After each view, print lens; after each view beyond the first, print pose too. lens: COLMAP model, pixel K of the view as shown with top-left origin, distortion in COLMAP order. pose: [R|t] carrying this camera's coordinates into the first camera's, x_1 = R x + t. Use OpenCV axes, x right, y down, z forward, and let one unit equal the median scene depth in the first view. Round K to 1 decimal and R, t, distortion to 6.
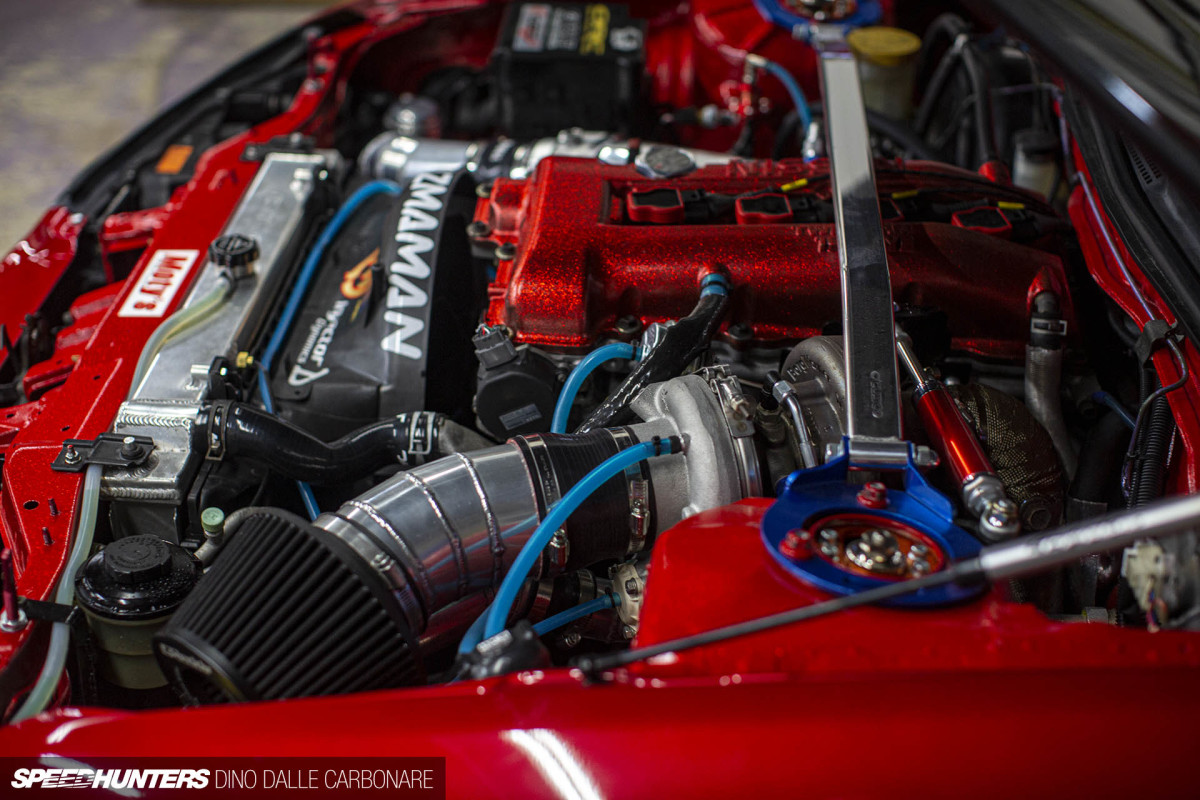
lens RADIAL K [[1752.7, 0, 598.7], [0, 1752.7, 401.5], [0, 0, 1]] dist [-0.107204, 0.000000]
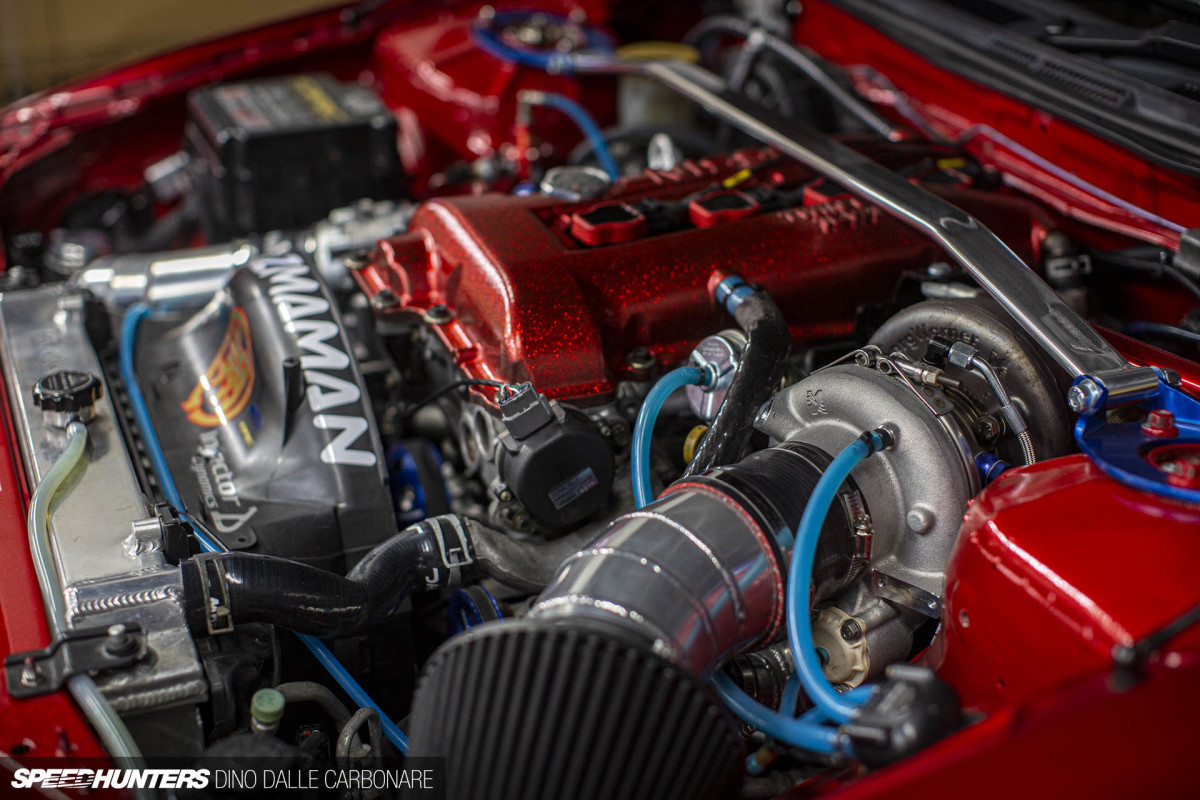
lens RADIAL K [[1752.7, 0, 602.9], [0, 1752.7, 400.9], [0, 0, 1]] dist [-0.107204, 0.000000]
pose [[0.894799, -0.198029, 0.400149, -0.341054], [0.242492, 0.968096, -0.063153, 0.023687], [-0.374876, 0.153542, 0.914272, 0.258920]]
